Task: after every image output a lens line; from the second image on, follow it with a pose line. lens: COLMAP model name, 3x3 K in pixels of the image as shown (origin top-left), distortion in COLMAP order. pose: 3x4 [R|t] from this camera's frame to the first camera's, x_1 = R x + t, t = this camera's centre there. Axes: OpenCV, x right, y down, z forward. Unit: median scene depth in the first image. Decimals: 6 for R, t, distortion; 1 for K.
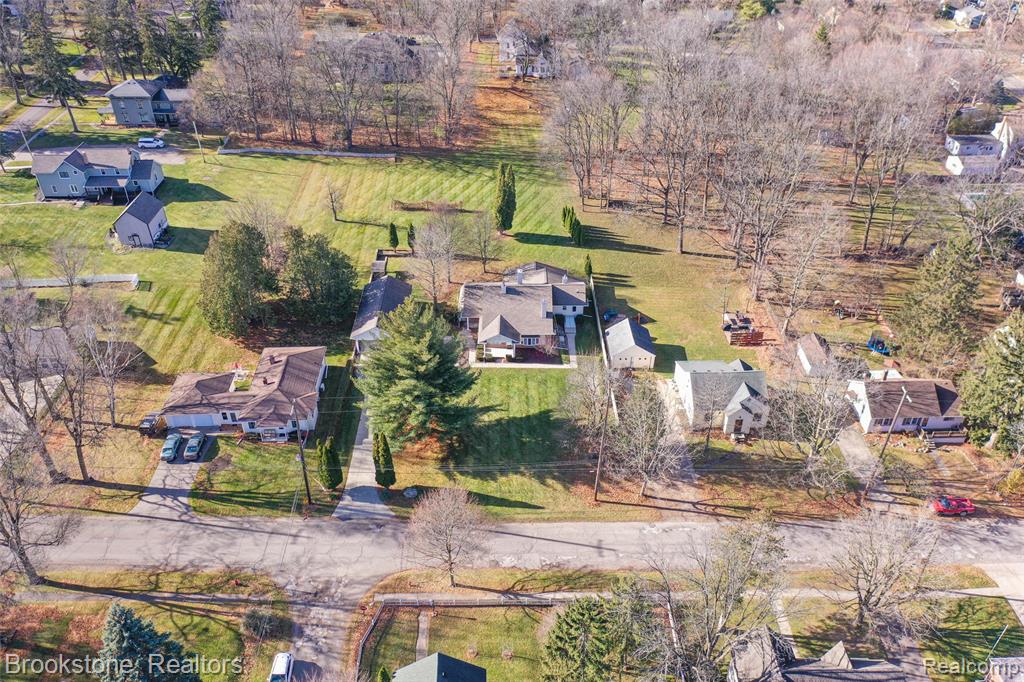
lens RADIAL K [[823.1, 0, 509.7], [0, 823.1, 335.4], [0, 0, 1]] dist [0.006711, 0.001423]
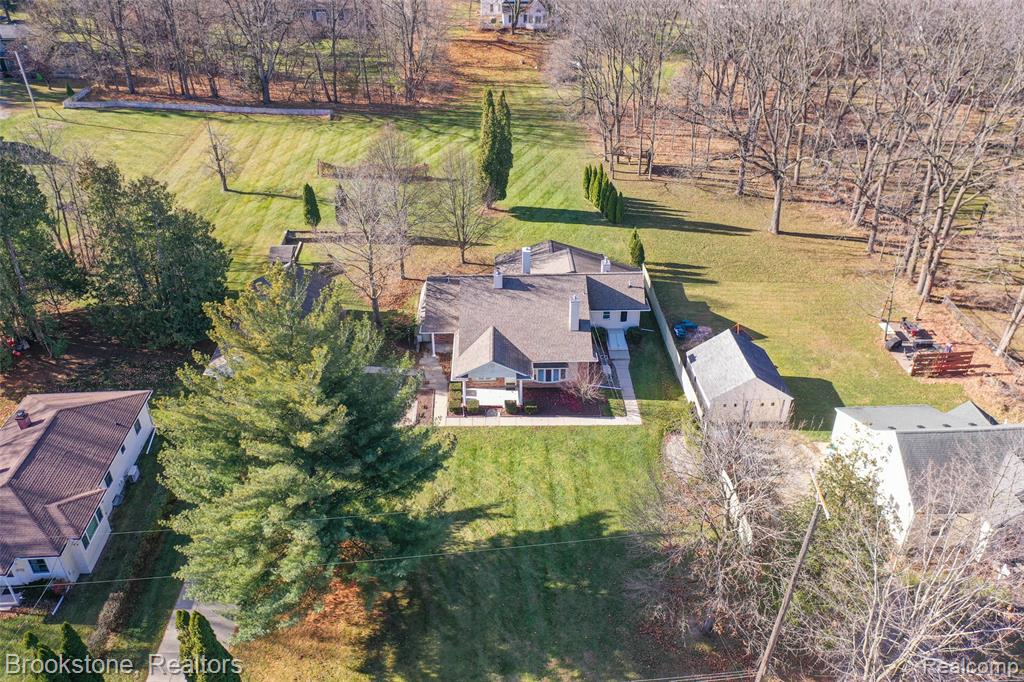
lens RADIAL K [[823.1, 0, 509.7], [0, 823.1, 335.4], [0, 0, 1]] dist [0.006711, 0.001423]
pose [[0.999635, -0.014457, 0.022813, -0.012142], [0.015683, 0.998389, -0.054522, 0.009799], [-0.021988, 0.054860, 0.998252, 0.443395]]
